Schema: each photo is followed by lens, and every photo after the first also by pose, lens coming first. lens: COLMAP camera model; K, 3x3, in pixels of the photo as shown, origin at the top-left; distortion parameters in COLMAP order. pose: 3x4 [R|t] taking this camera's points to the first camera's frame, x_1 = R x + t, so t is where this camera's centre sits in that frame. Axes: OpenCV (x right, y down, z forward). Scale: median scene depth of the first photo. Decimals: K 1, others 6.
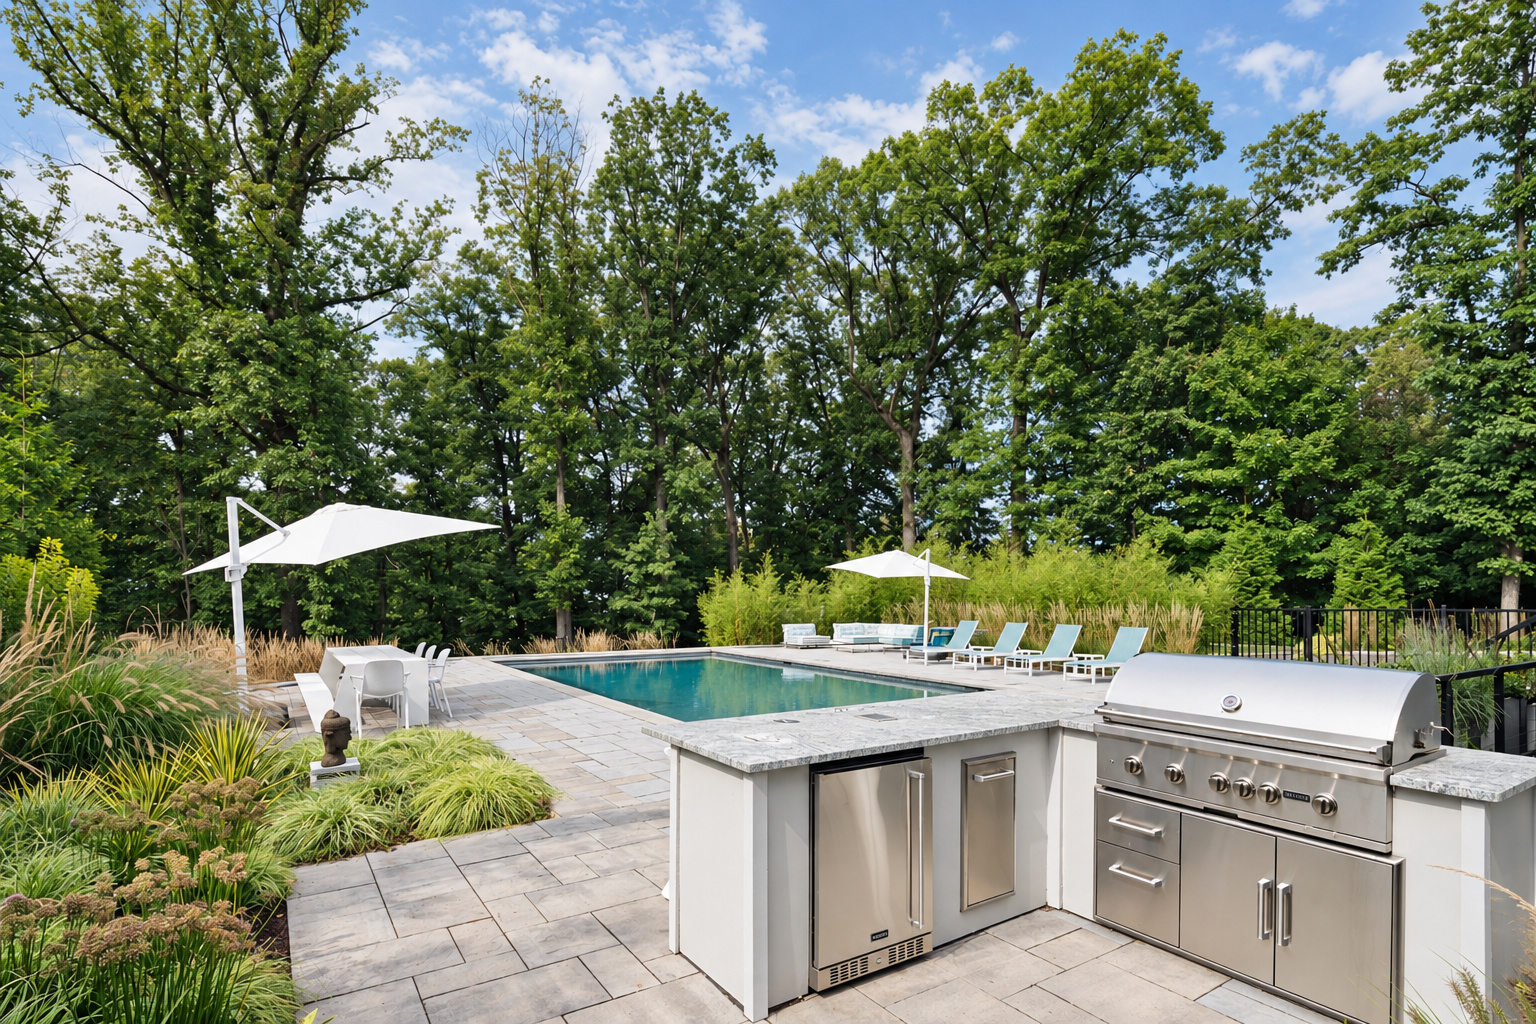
lens RADIAL K [[758.0, 0, 775.9], [0, 758.0, 549.7], [0, 0, 1]] dist [-0.001015, 0.000039]
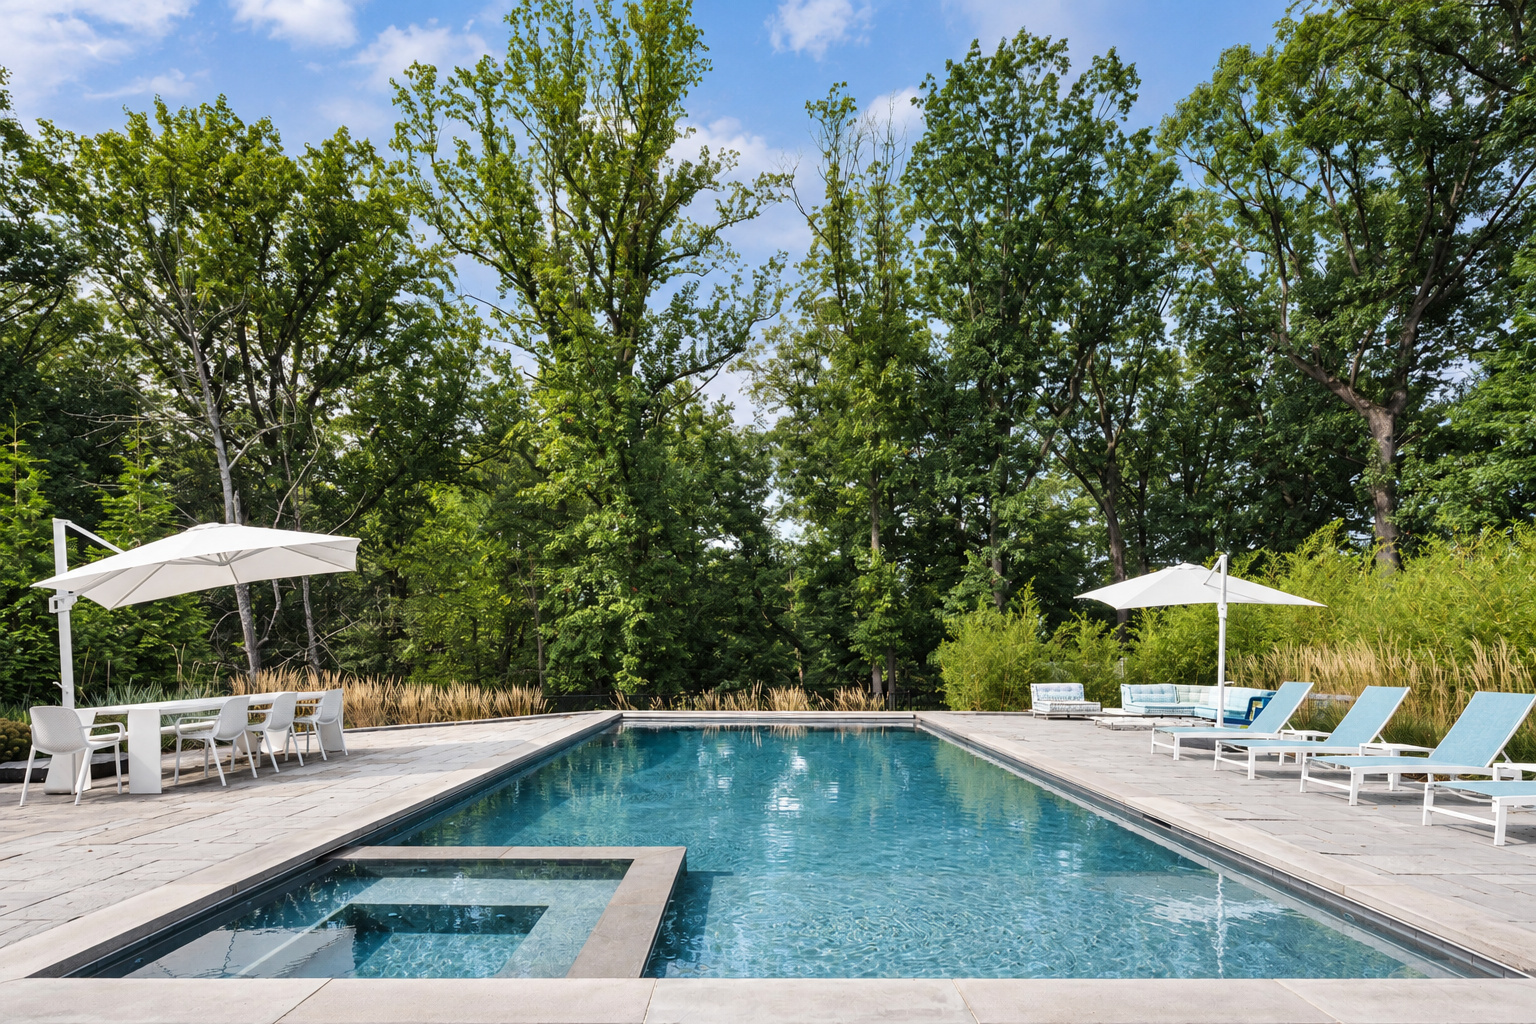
lens RADIAL K [[764.7, 0, 768.9], [0, 764.7, 624.8], [0, 0, 1]] dist [0.000127, 0.000822]
pose [[0.838046, -0.019168, -0.545263, 0.104737], [0.029995, 0.999490, 0.010966, 0.016486], [0.544775, -0.025546, 0.838193, 0.153961]]
